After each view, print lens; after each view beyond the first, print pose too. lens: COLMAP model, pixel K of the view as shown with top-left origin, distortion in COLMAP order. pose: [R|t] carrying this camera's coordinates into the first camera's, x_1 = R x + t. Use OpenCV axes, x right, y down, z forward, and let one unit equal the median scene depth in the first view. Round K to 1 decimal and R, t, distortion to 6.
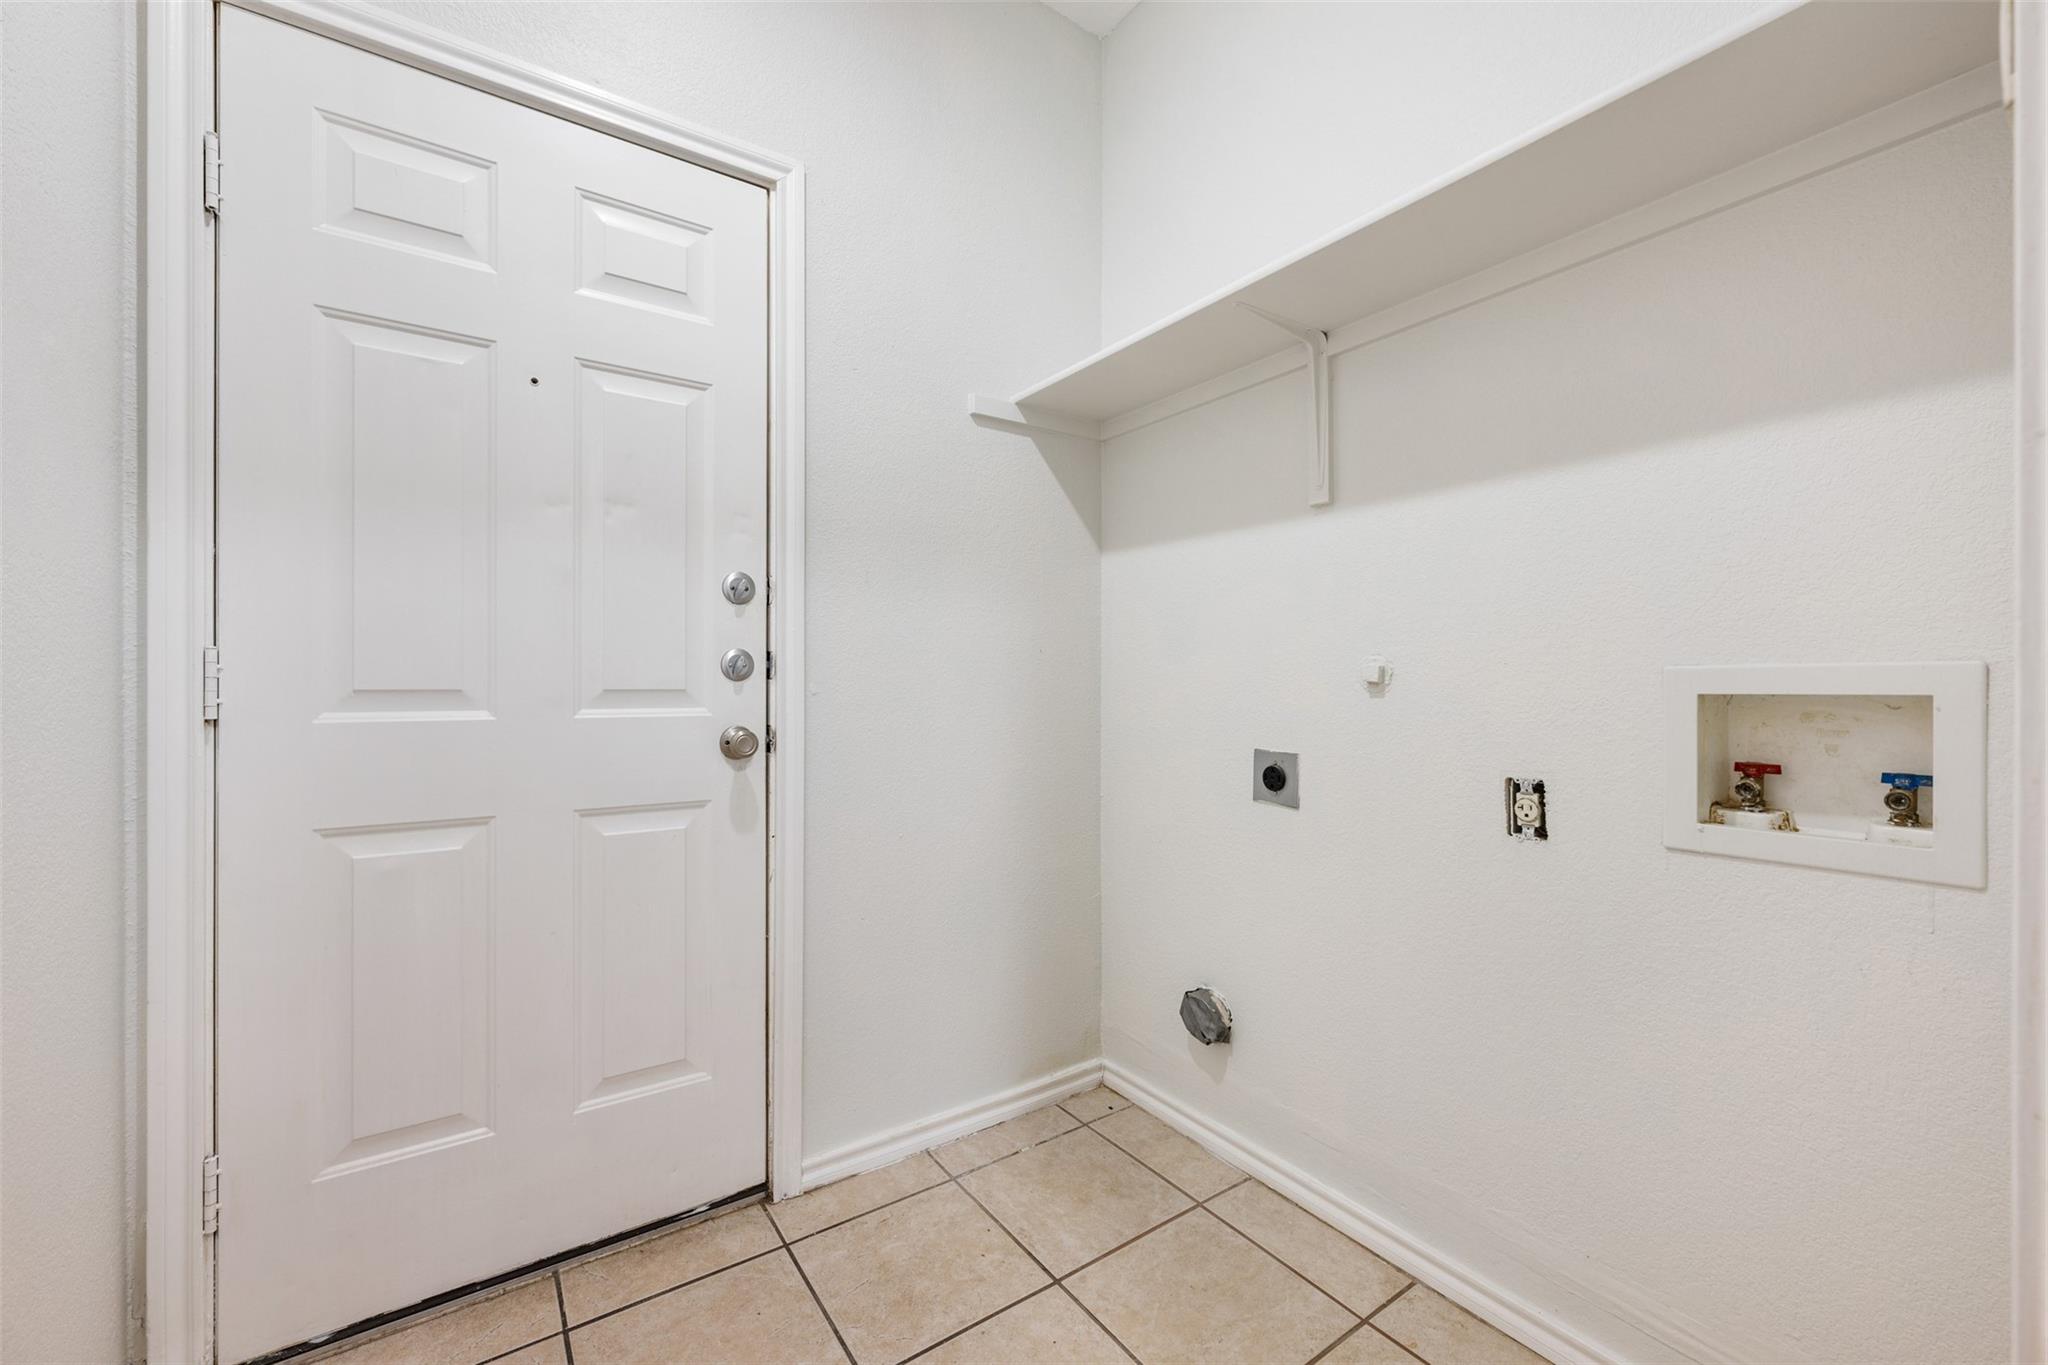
lens RADIAL K [[813.1, 0, 1019.7], [0, 813.1, 685.6], [0, 0, 1]] dist [-0.000681, 0.000234]
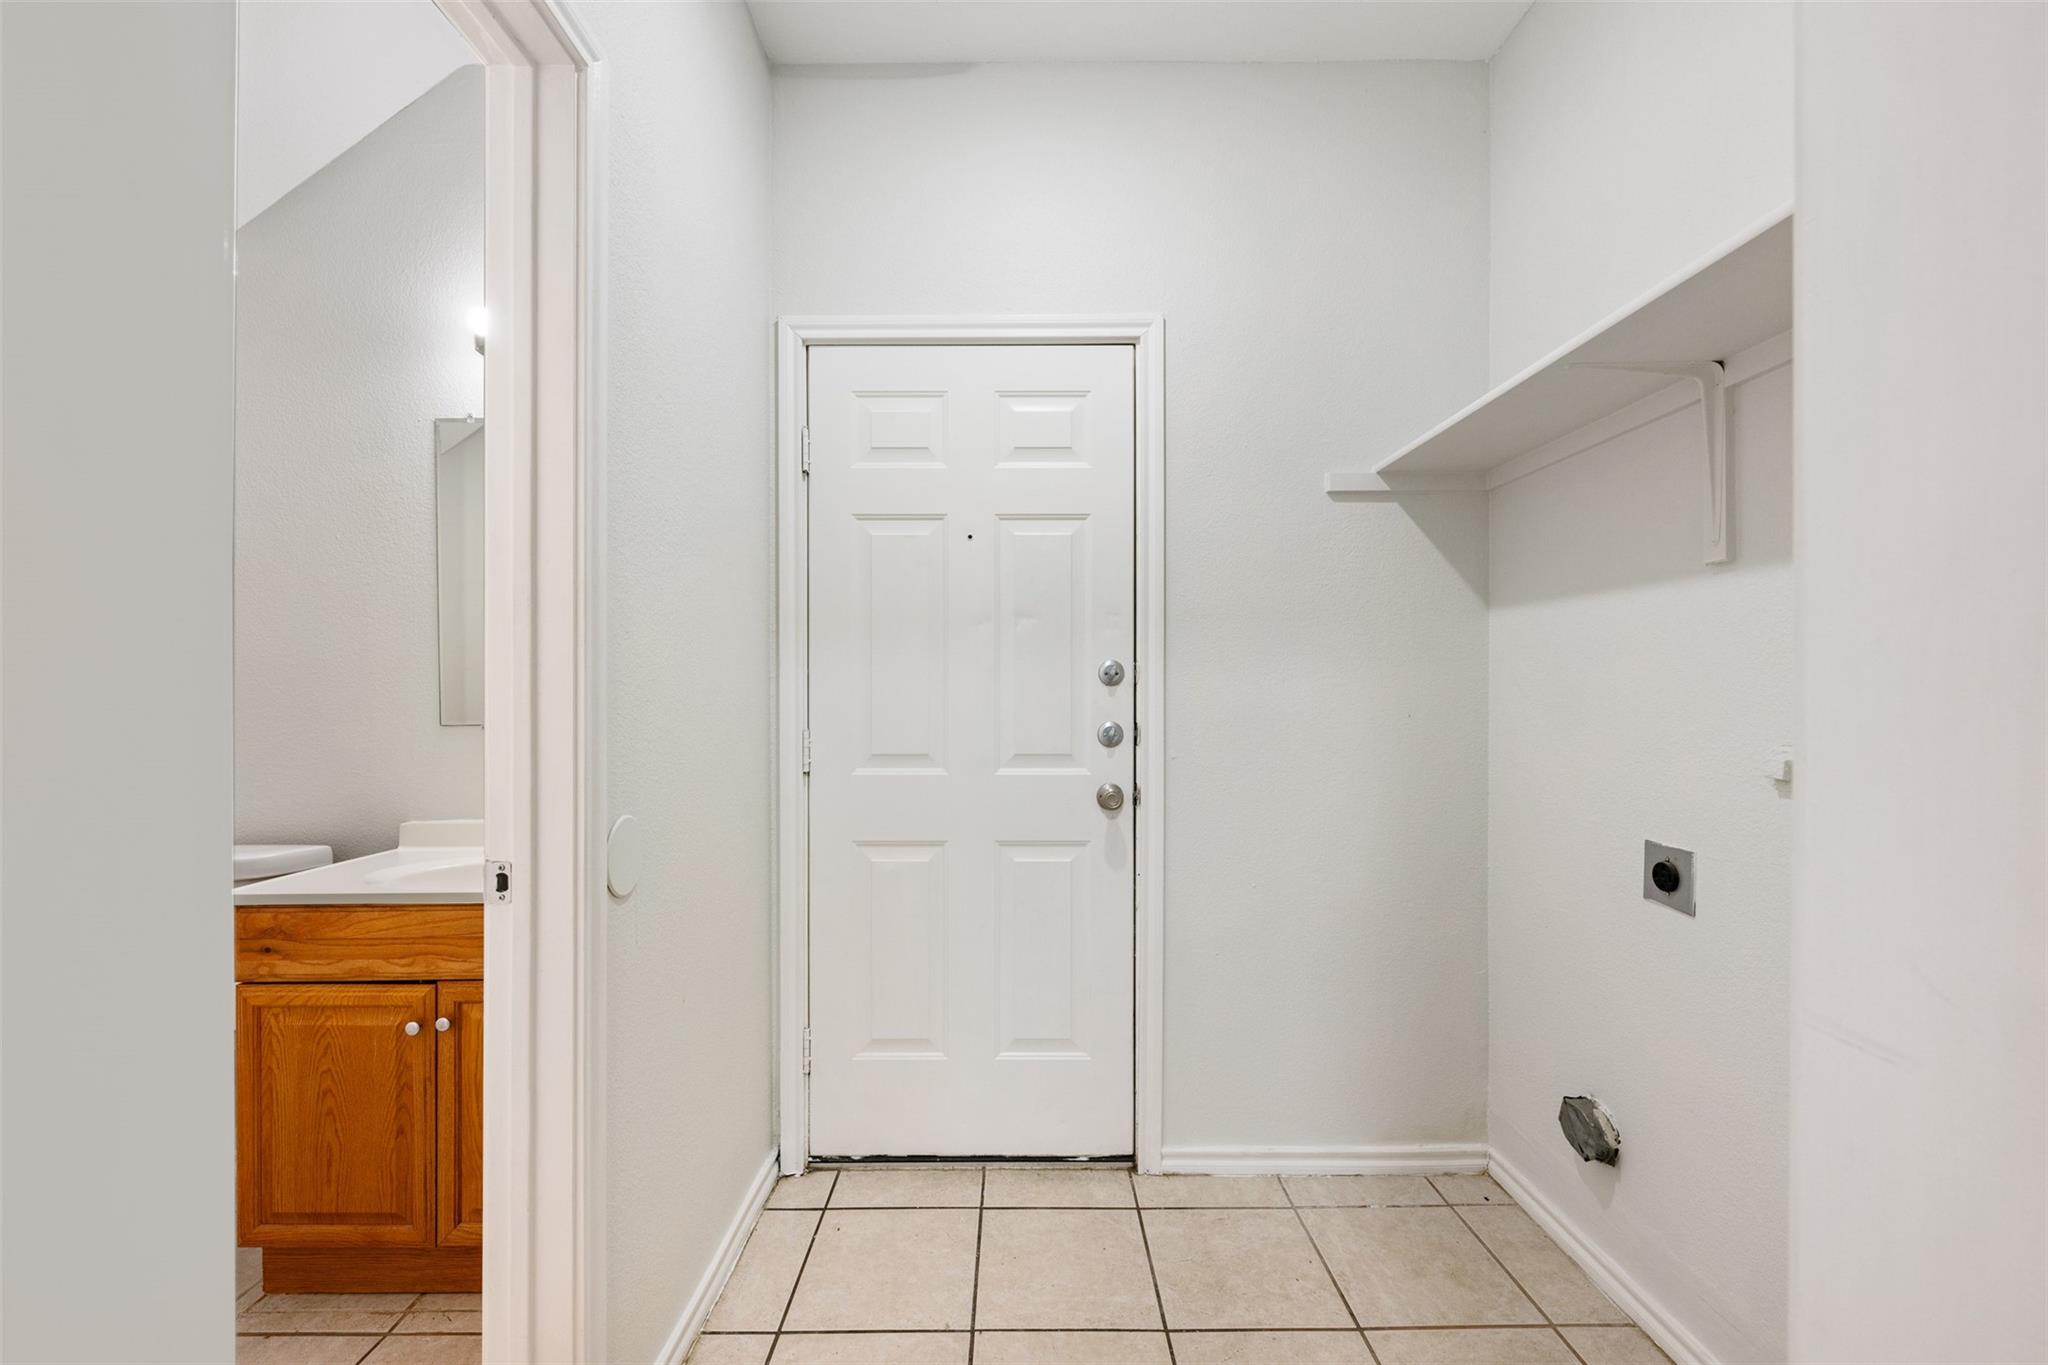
lens RADIAL K [[817.7, 0, 1021.4], [0, 817.7, 699.7], [0, 0, 1]] dist [0.000025, 0.000140]
pose [[0.824926, 0.000640, -0.565241, 0.246377], [0.001996, 0.999990, 0.004044, -0.082614], [0.565238, -0.004464, 0.824916, -0.111871]]
